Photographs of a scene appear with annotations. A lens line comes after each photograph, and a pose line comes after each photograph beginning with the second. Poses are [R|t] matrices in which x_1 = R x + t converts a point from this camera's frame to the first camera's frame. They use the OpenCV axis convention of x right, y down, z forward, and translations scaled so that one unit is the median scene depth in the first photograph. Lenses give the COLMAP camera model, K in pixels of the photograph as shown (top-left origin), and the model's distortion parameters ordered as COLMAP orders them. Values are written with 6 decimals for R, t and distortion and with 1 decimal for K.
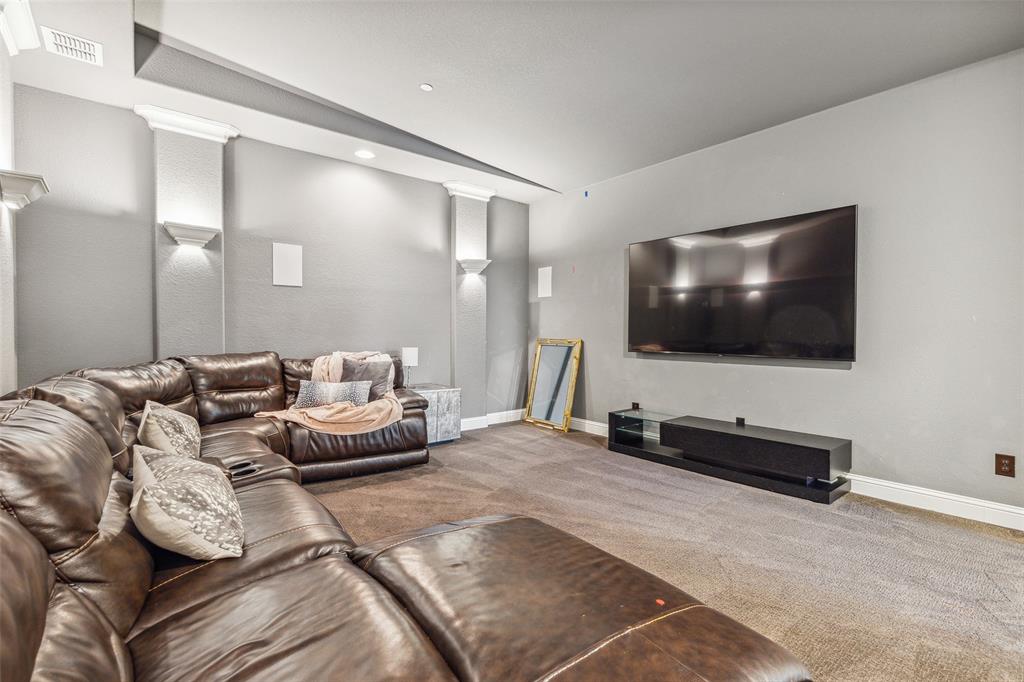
lens RADIAL K [[472.7, 0, 514.8], [0, 472.7, 341.4], [0, 0, 1]] dist [0.004857, -0.000205]
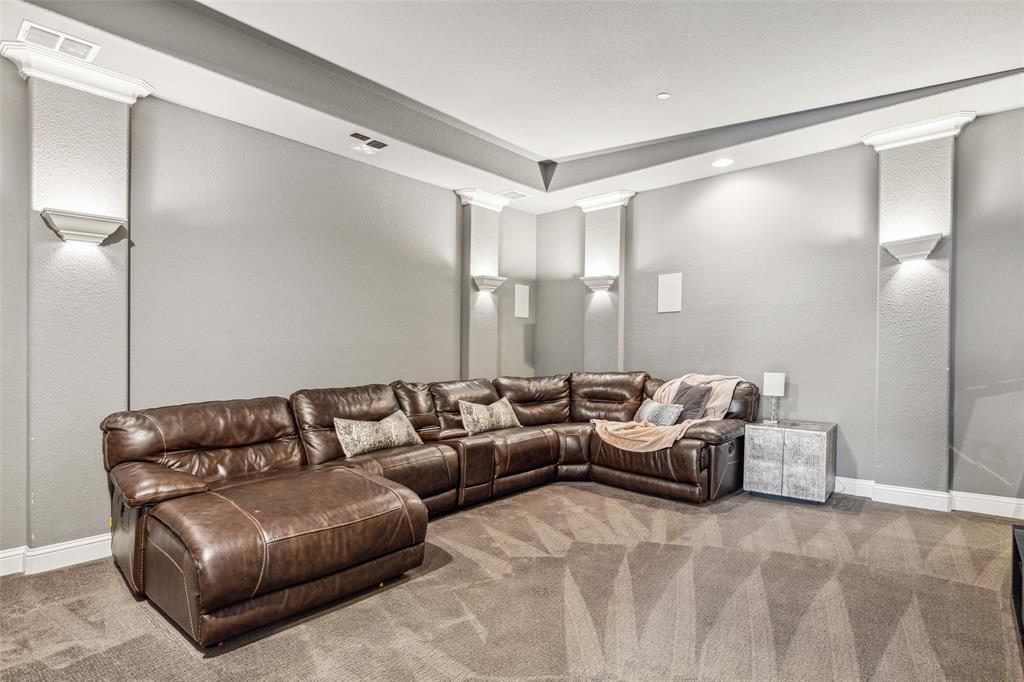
lens RADIAL K [[544.9, 0, 514.9], [0, 544.9, 347.7], [0, 0, 1]] dist [0.003719, 0.000789]
pose [[0.158638, -0.015188, -0.987220, 0.778277], [-0.008097, 0.999828, -0.016684, -0.013874], [0.987304, 0.010641, 0.158488, 0.503357]]
